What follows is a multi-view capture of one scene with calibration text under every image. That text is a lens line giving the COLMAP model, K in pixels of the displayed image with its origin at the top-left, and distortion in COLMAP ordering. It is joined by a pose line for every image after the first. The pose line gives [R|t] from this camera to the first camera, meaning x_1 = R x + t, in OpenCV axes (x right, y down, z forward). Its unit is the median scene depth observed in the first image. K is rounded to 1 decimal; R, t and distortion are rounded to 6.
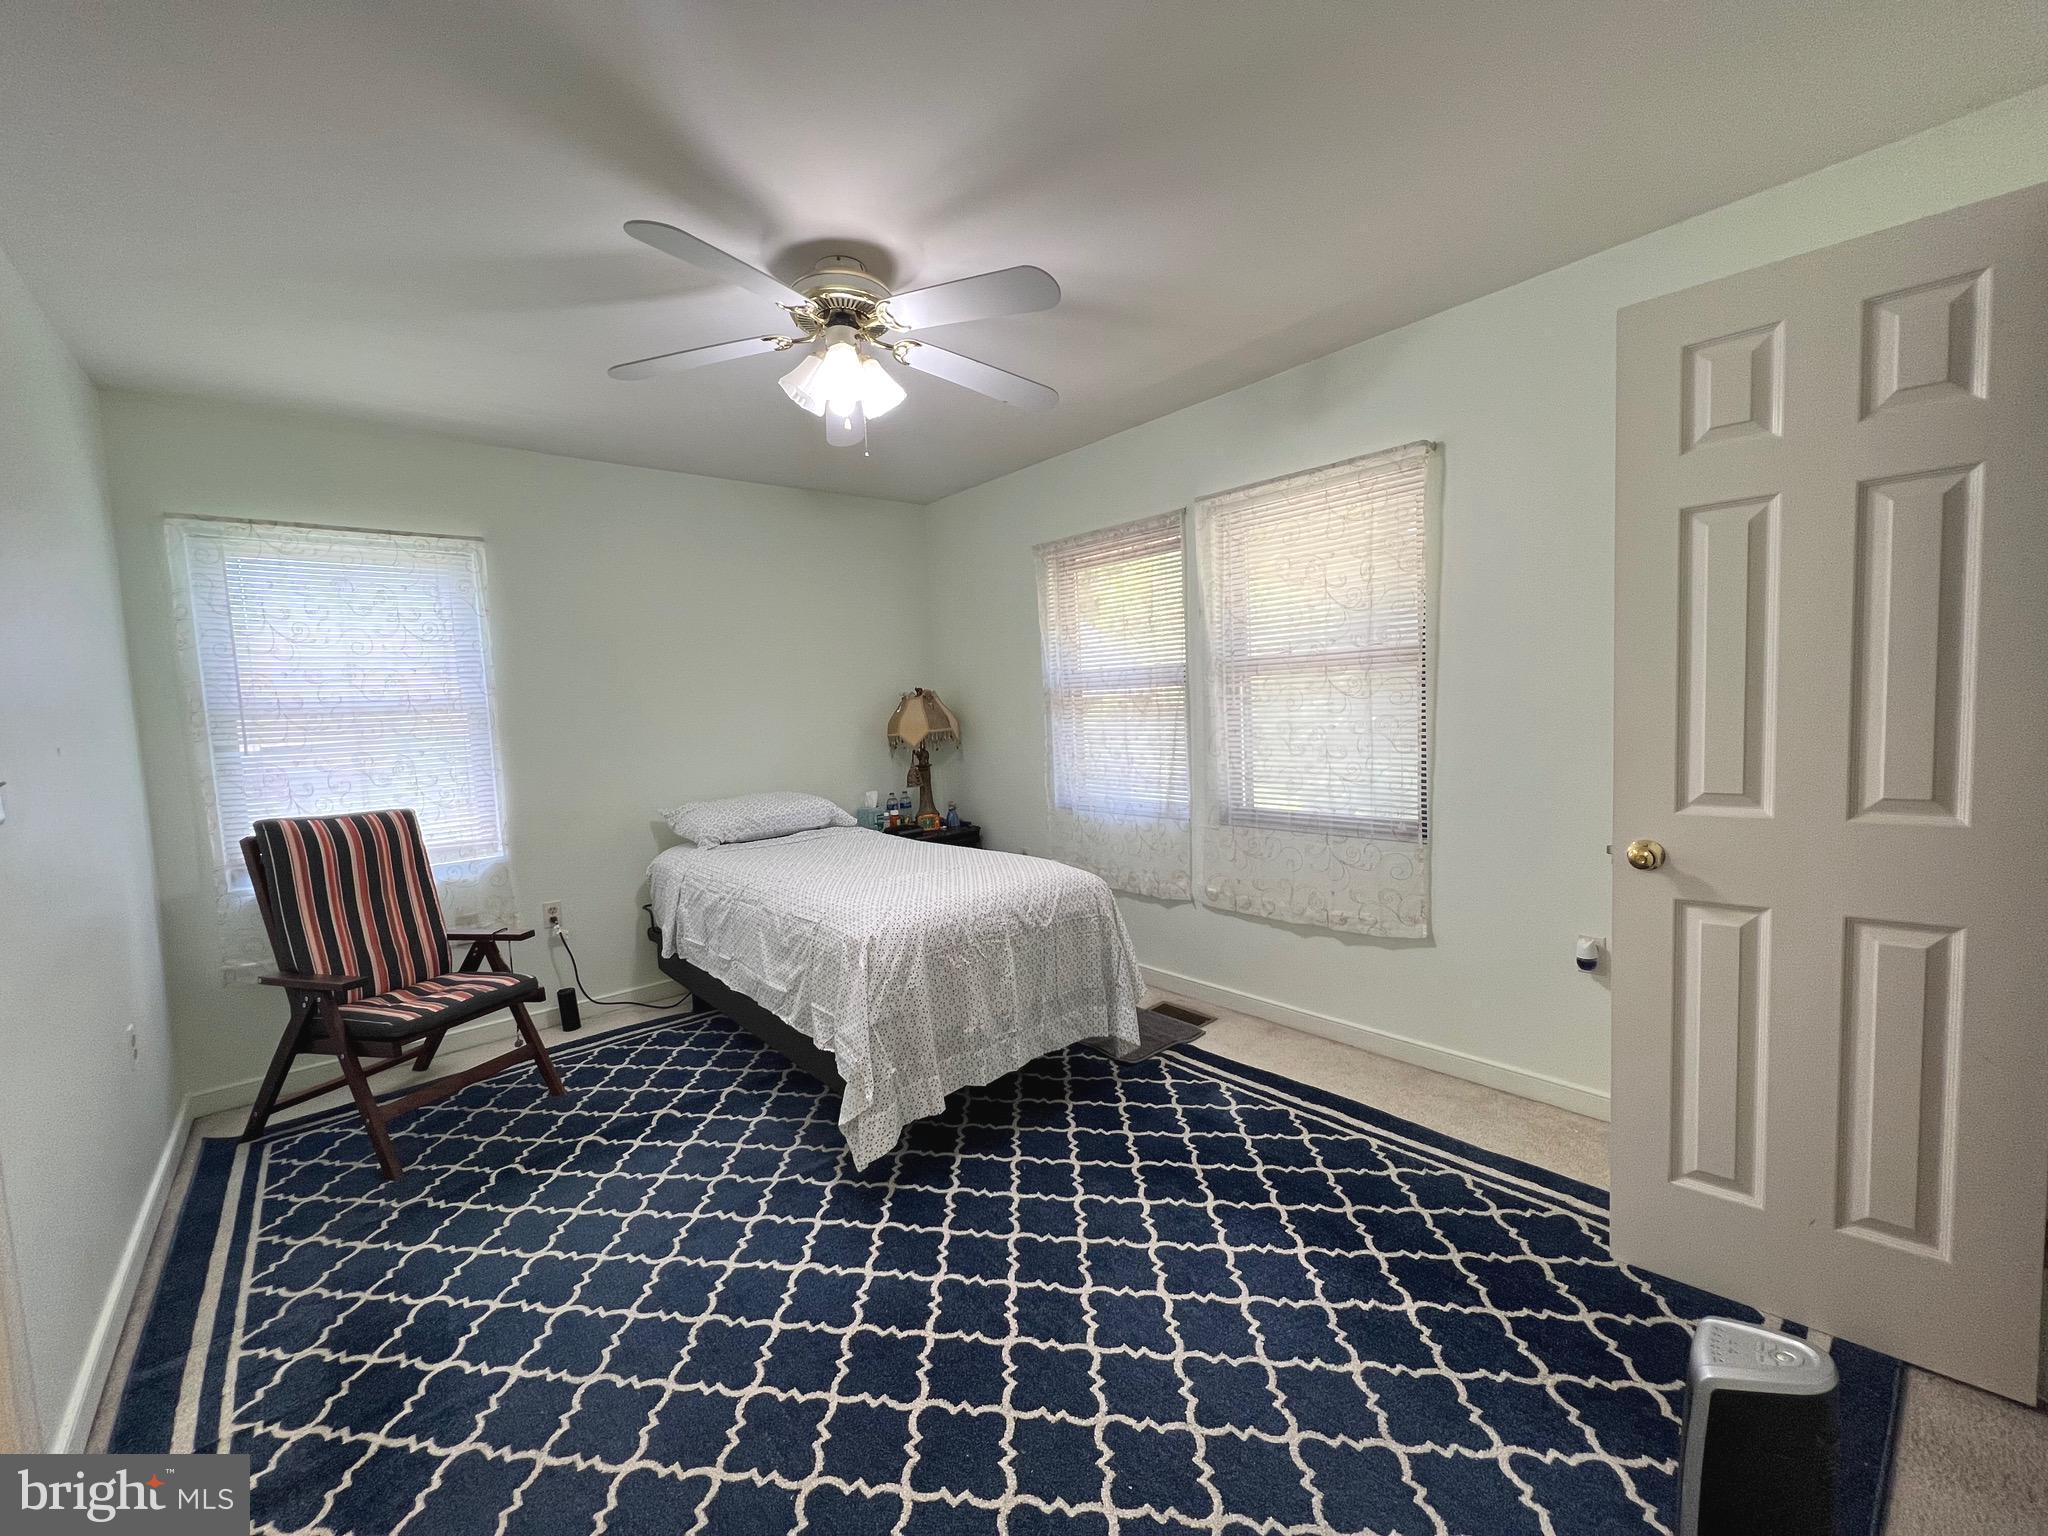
lens RADIAL K [[823.1, 0, 1018.0], [0, 823.1, 766.1], [0, 0, 1]] dist [-0.003762, 0.000483]
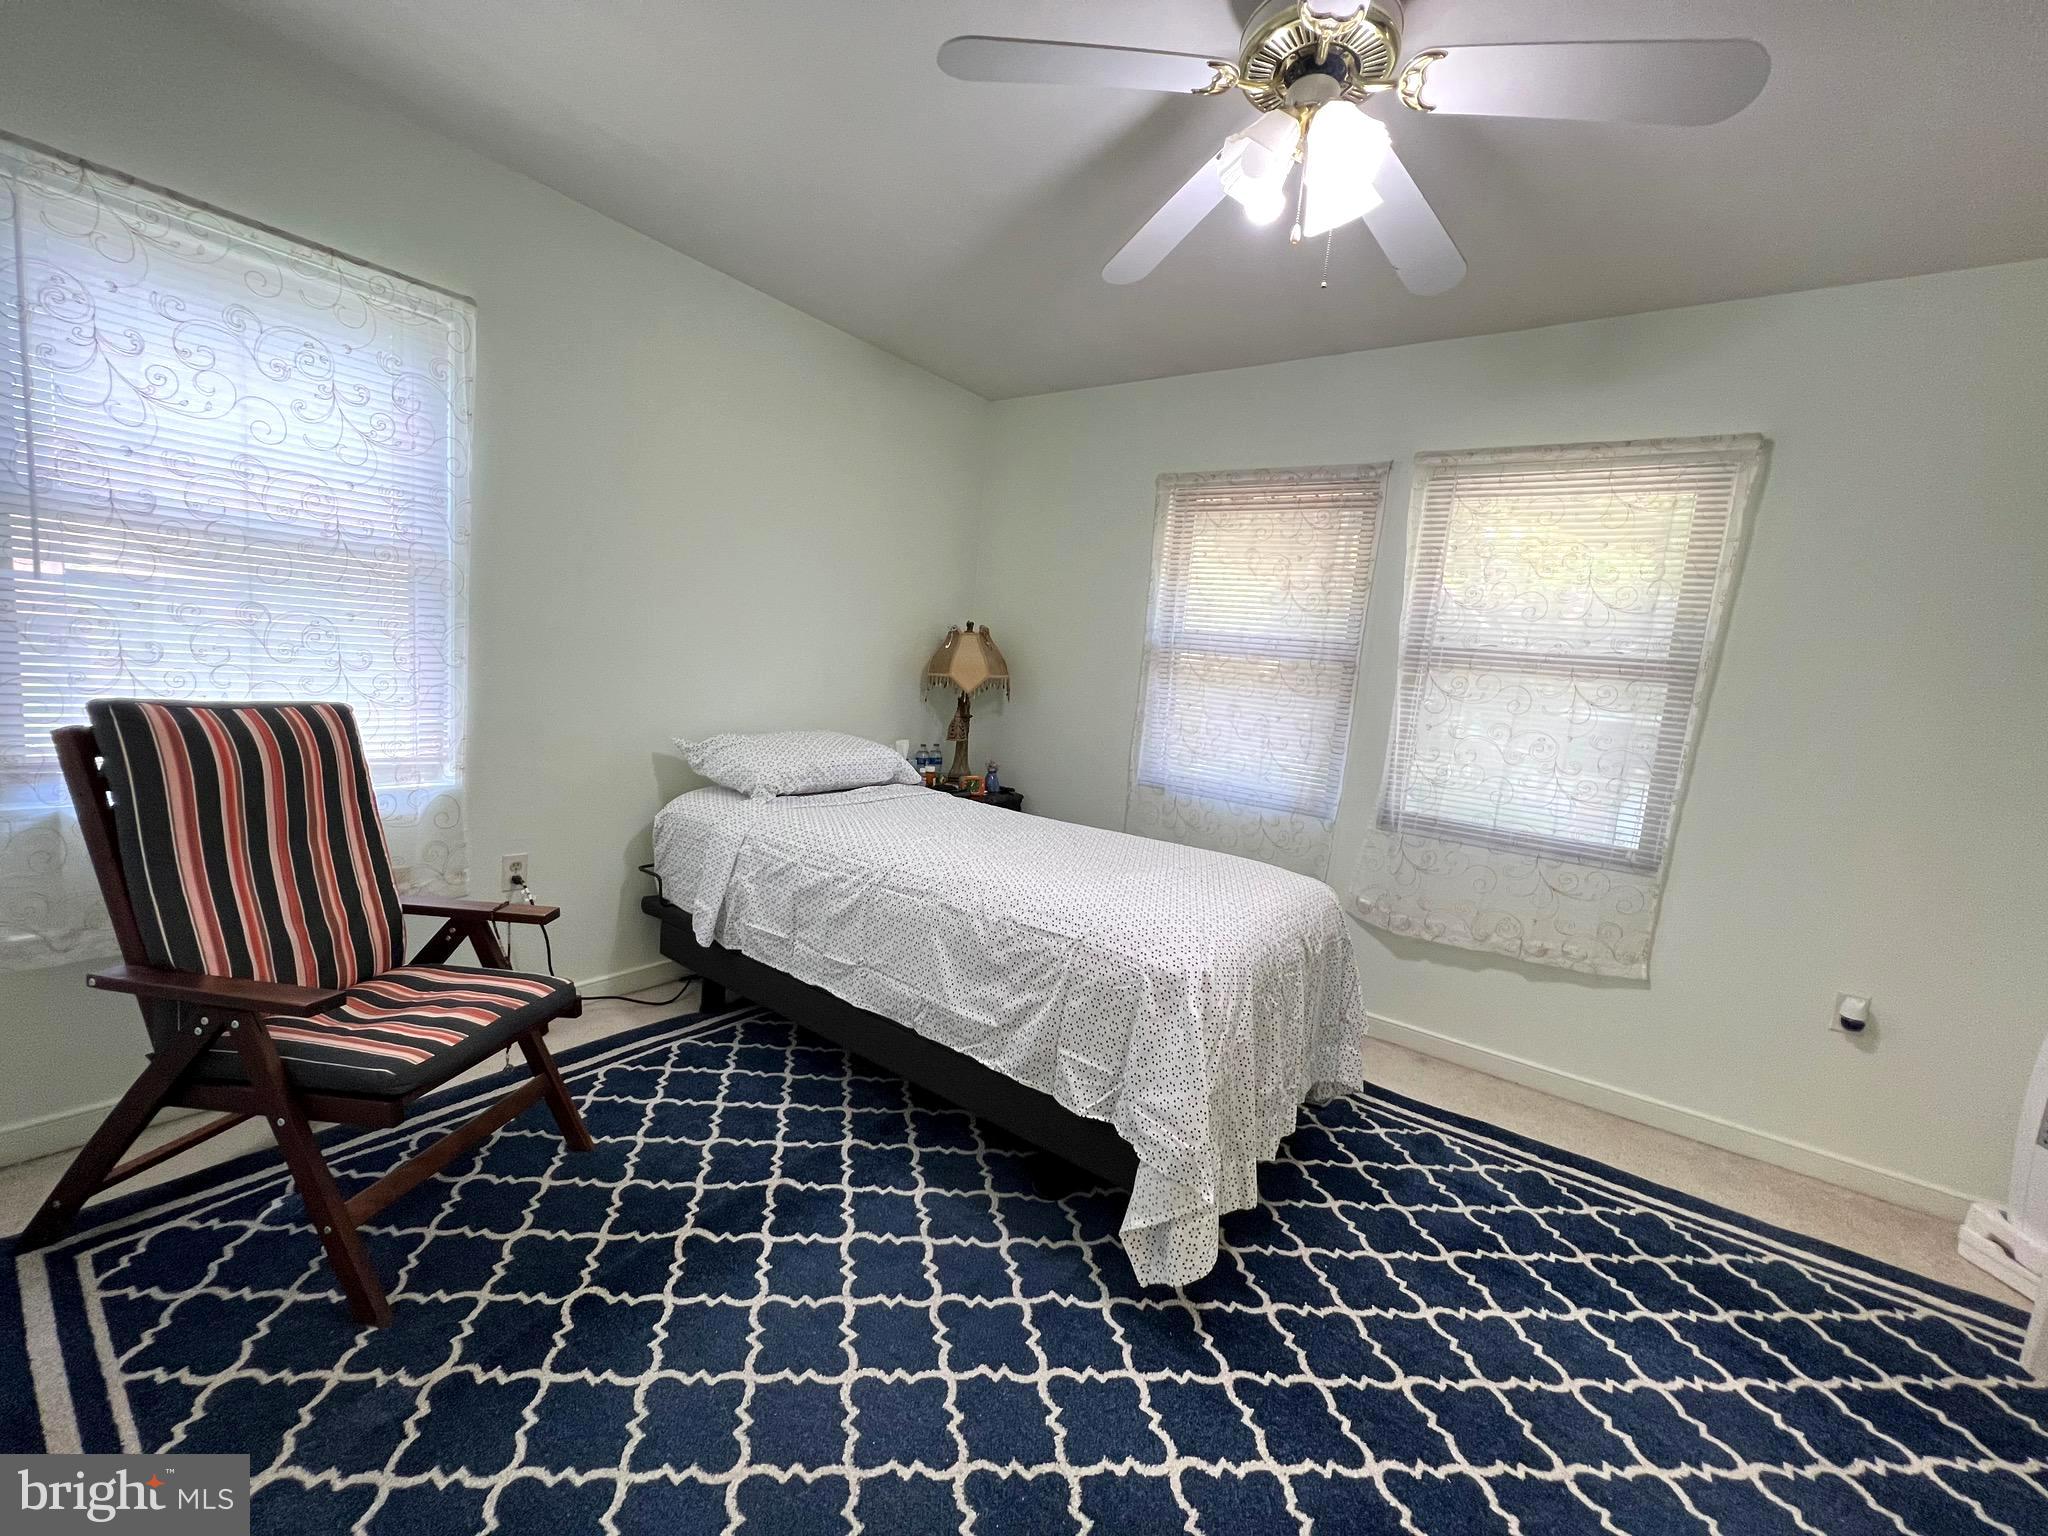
lens RADIAL K [[823.1, 0, 1018.0], [0, 823.1, 766.1], [0, 0, 1]] dist [-0.003762, 0.000483]
pose [[0.964318, 0.102495, 0.244101, -0.421070], [-0.115841, 0.992425, 0.040920, 0.014810], [-0.238058, -0.067737, 0.968886, 0.282433]]
